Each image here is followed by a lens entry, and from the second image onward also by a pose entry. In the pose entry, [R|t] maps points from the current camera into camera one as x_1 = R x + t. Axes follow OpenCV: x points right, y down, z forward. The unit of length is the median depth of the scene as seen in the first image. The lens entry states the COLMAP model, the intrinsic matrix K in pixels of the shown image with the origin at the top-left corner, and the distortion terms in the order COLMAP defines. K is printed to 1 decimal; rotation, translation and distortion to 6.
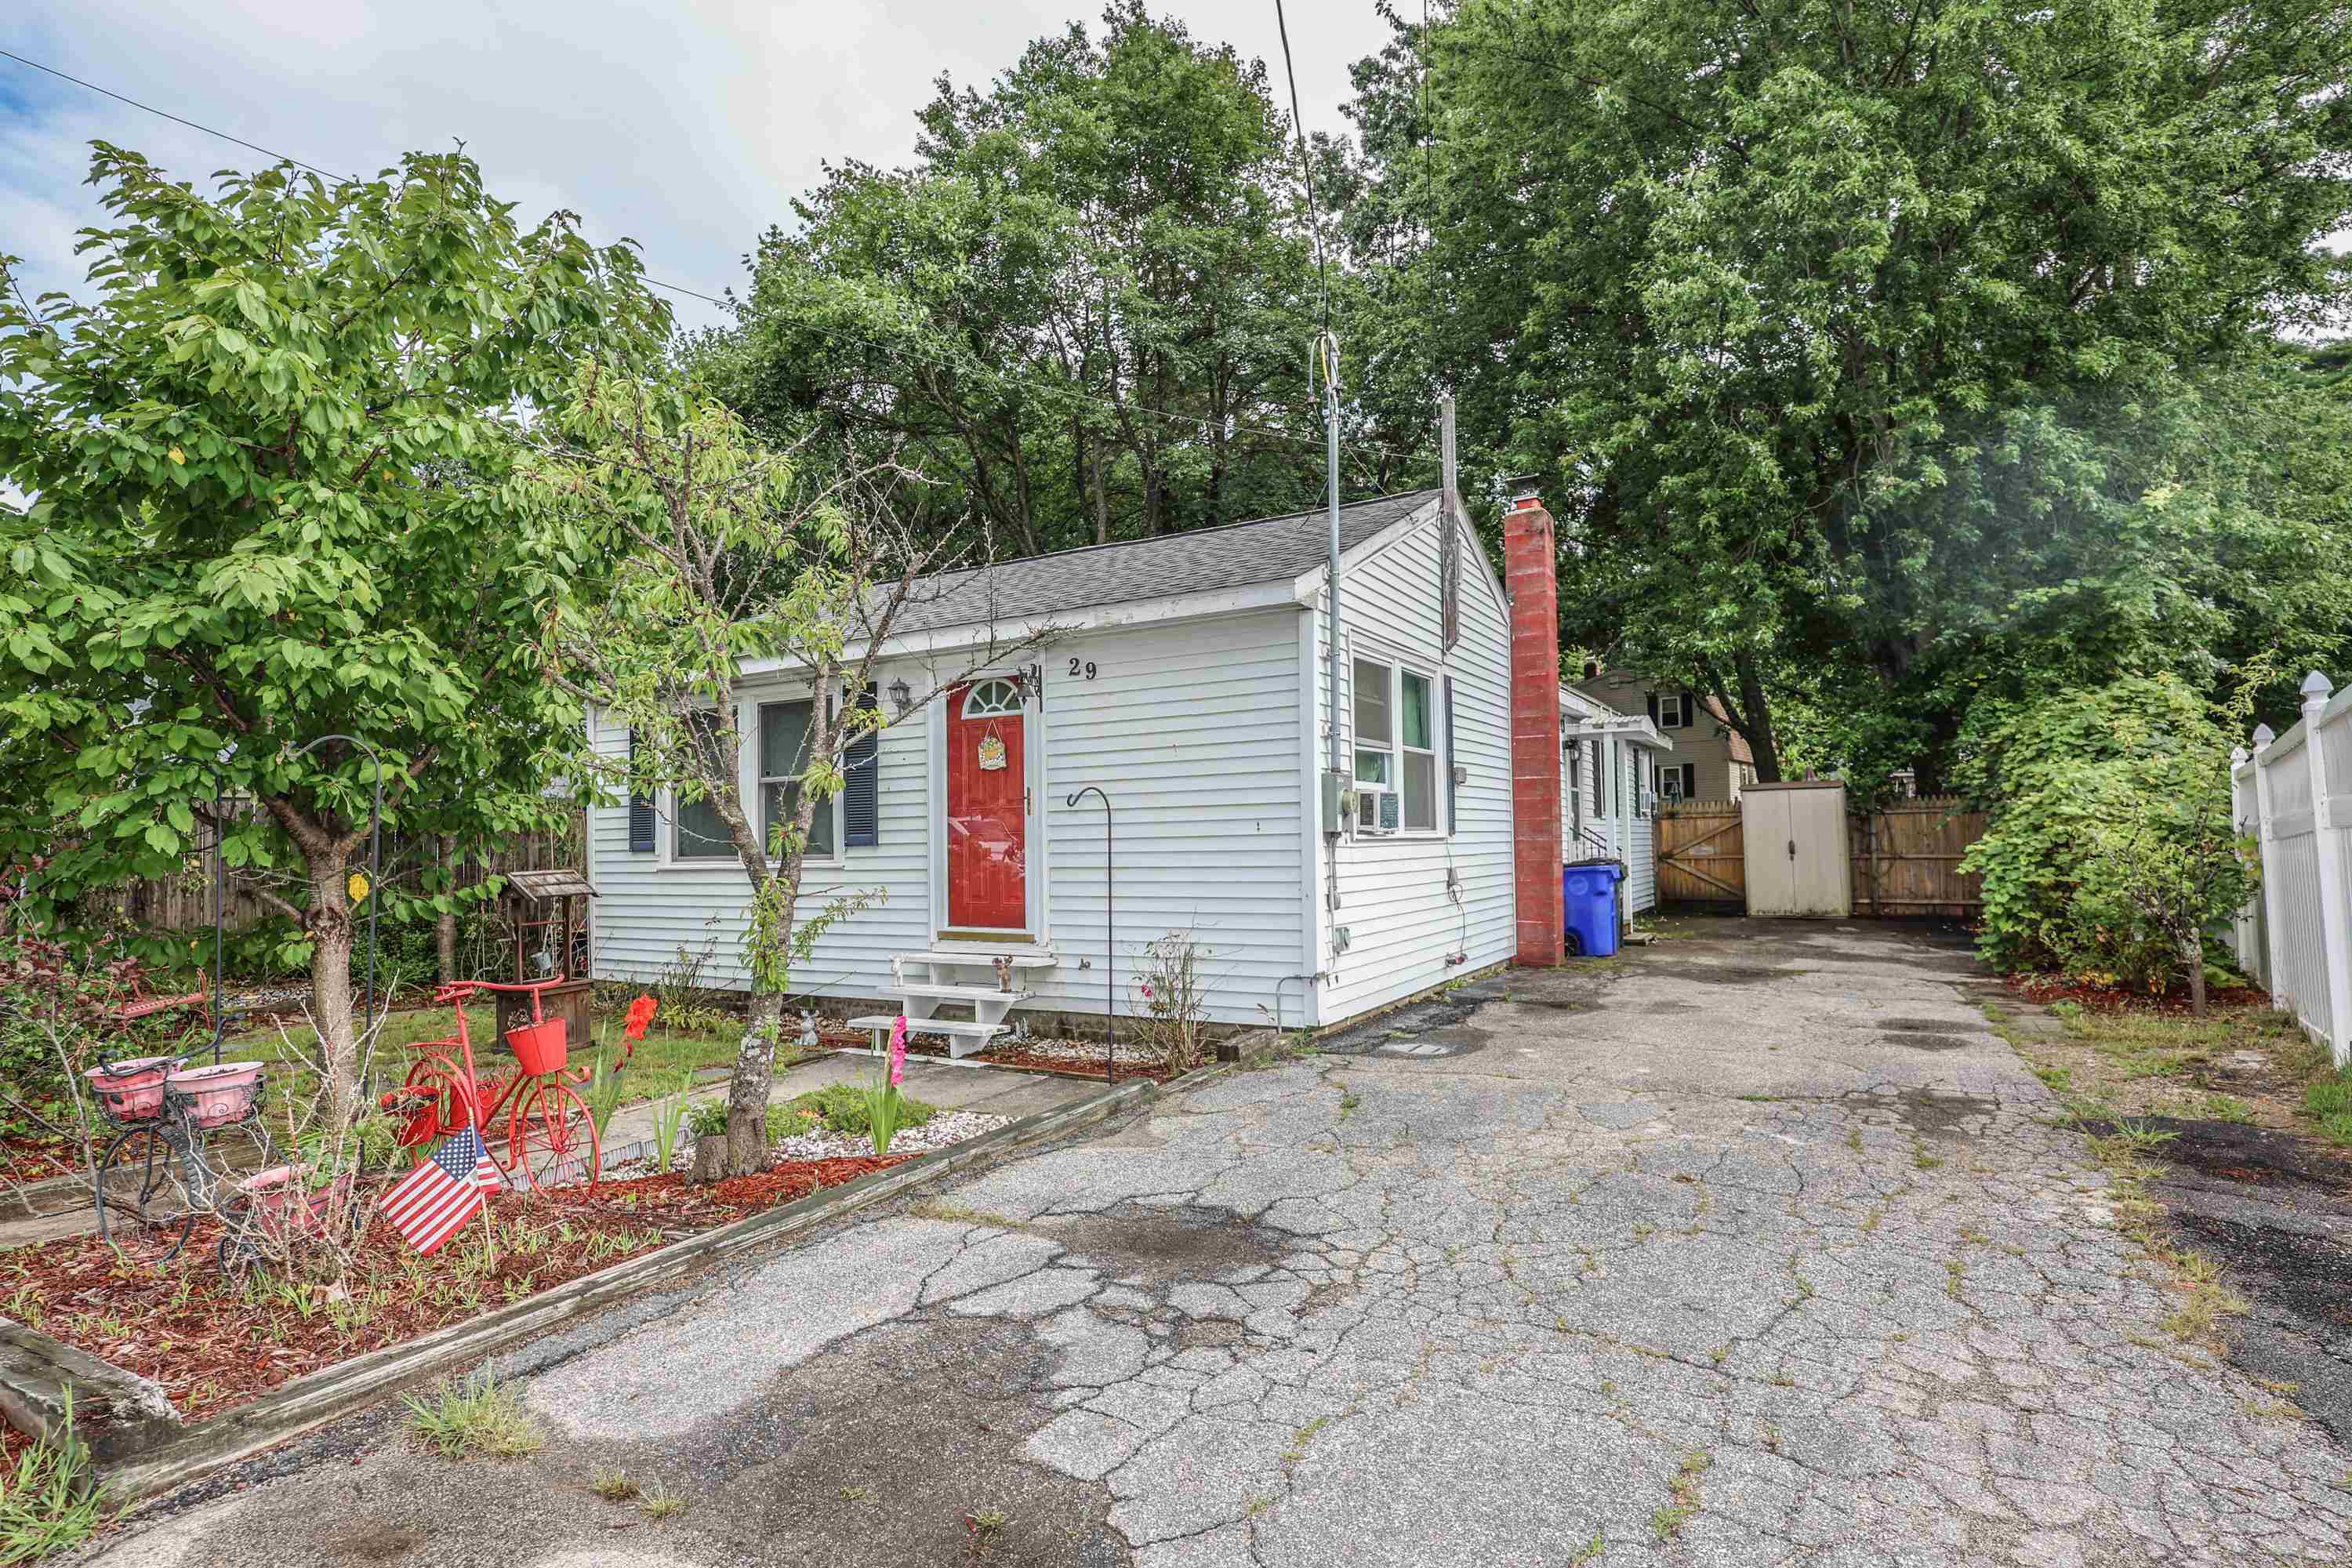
lens RADIAL K [[1137.5, 0, 1176.0], [0, 1137.5, 784.0], [0, 0, 1]] dist [0.000539, 0.000085]
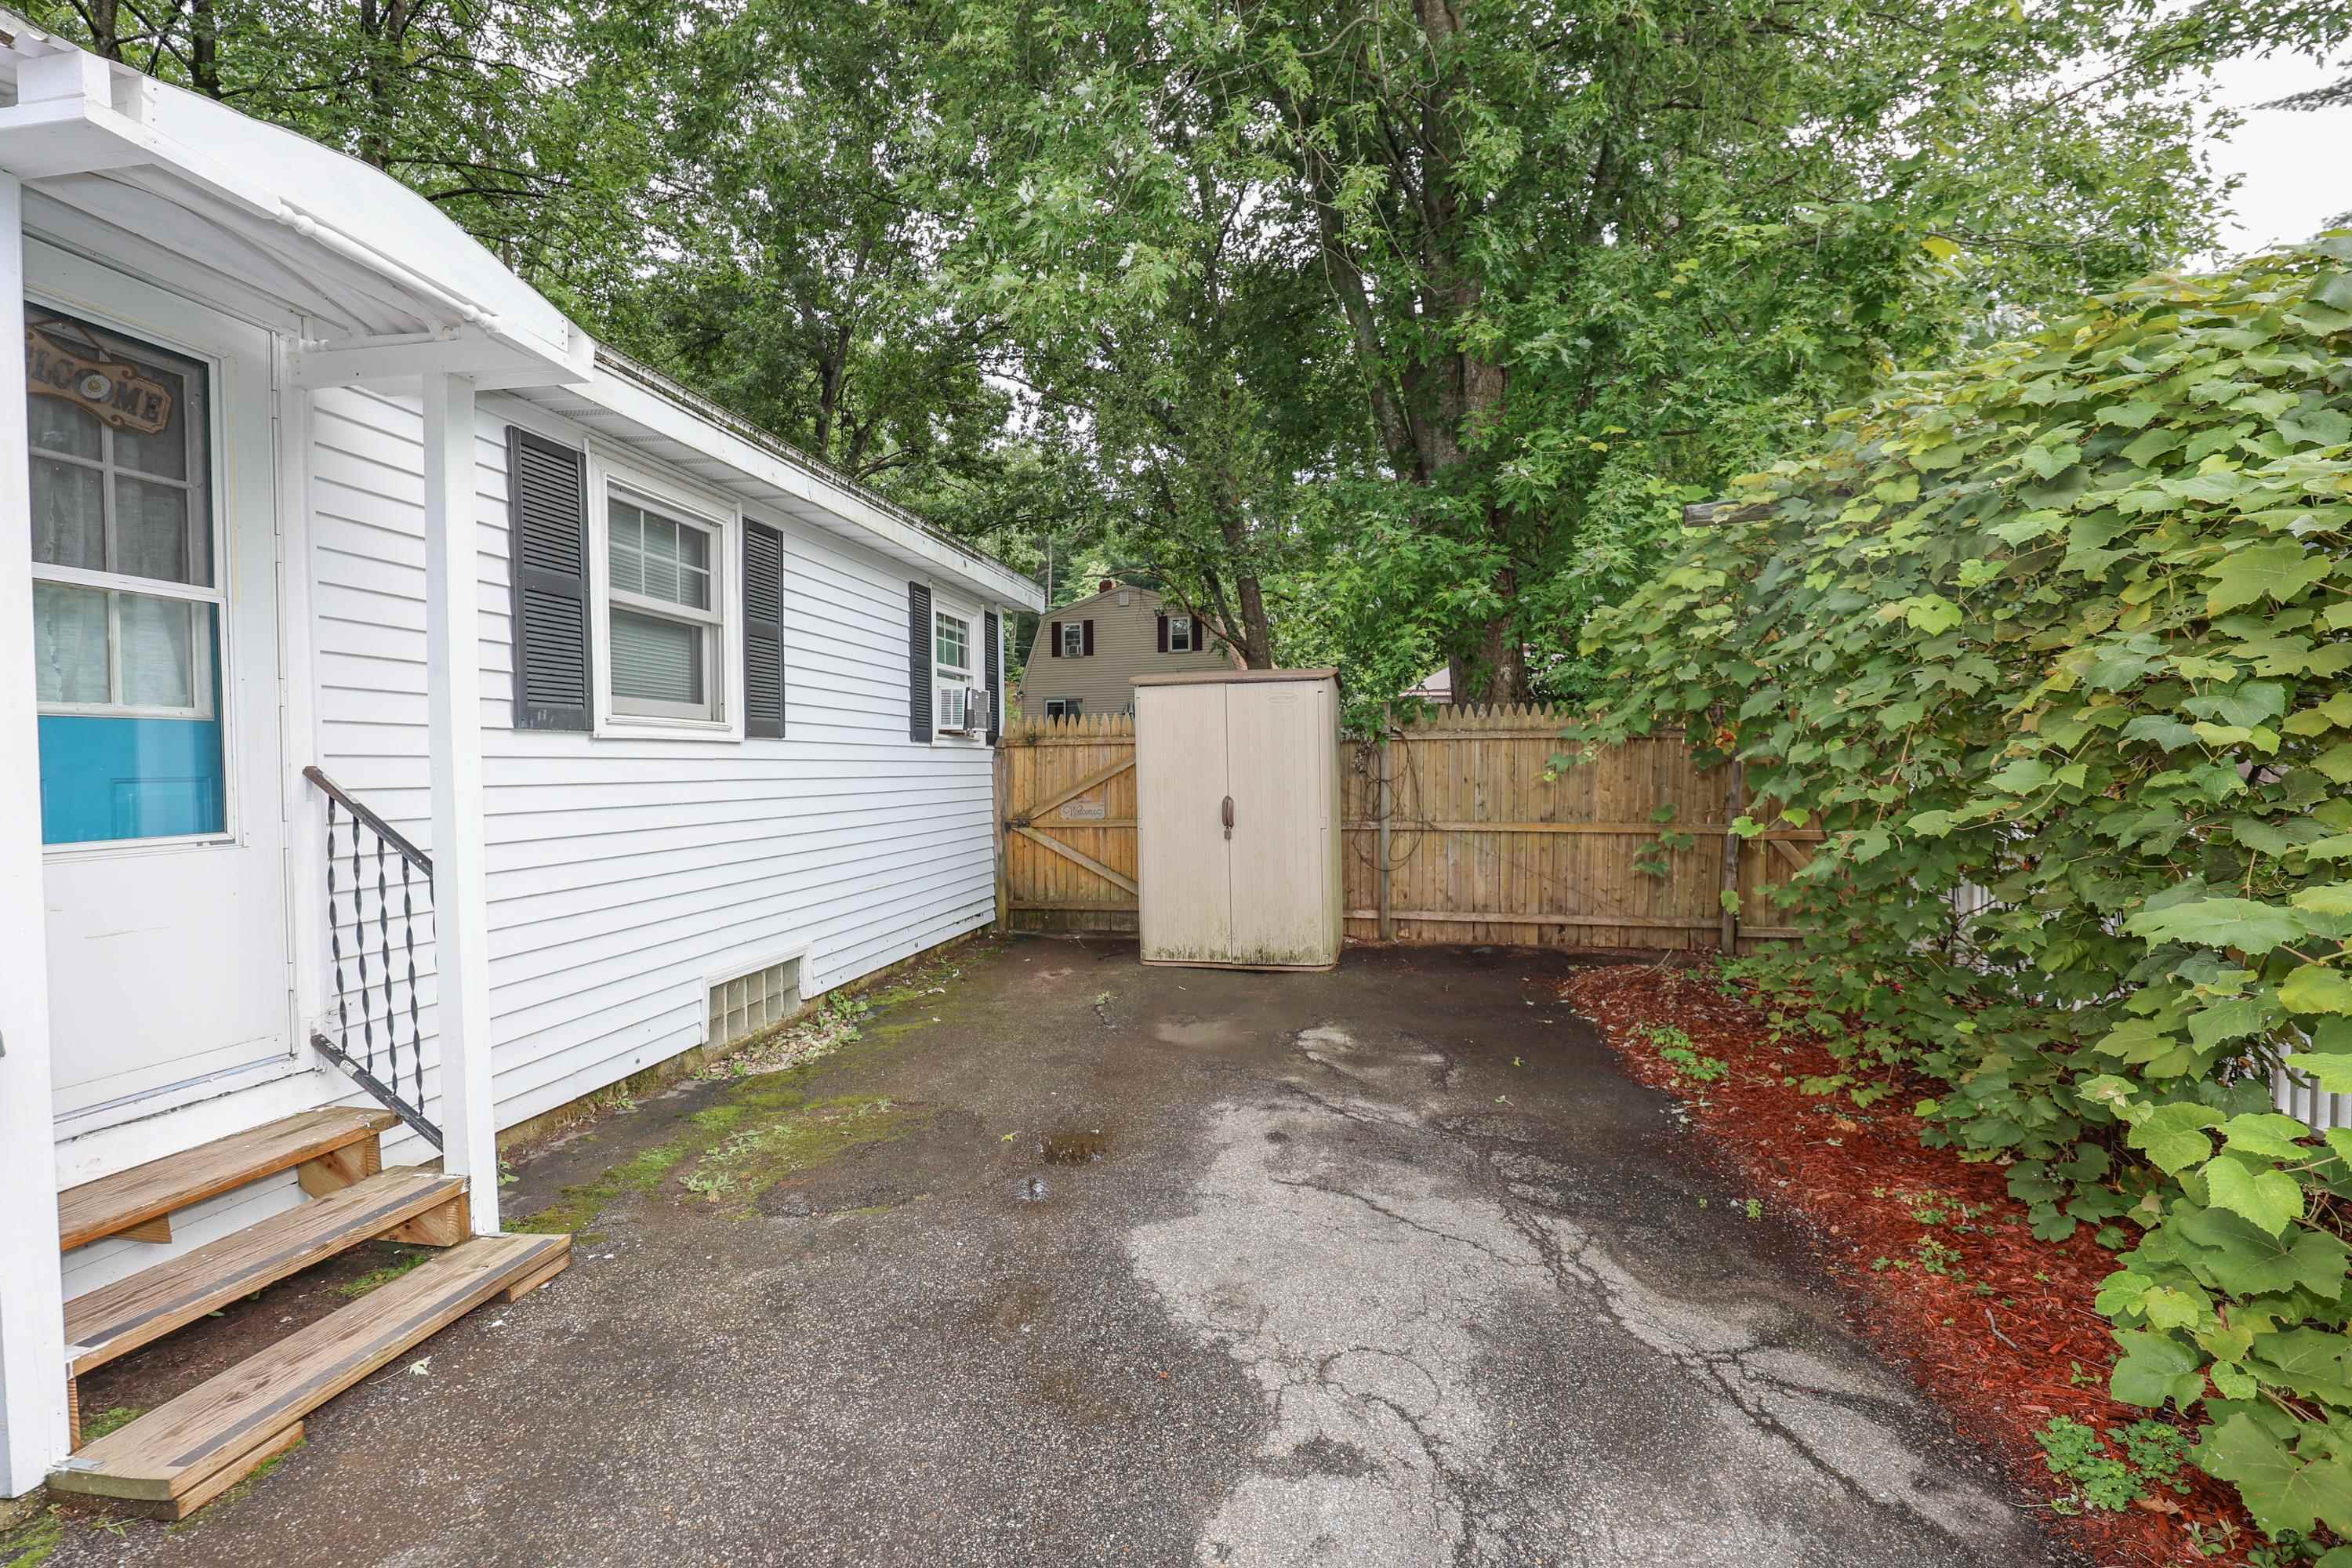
lens RADIAL K [[964.6, 0, 1176.0], [0, 964.6, 784.0], [0, 0, 1]] dist [-0.000200, 0.000208]
pose [[0.937820, 0.001114, 0.347120, 0.386087], [-0.022495, 0.998088, 0.057571, 0.023336], [-0.346392, -0.061800, 0.936052, 0.647040]]
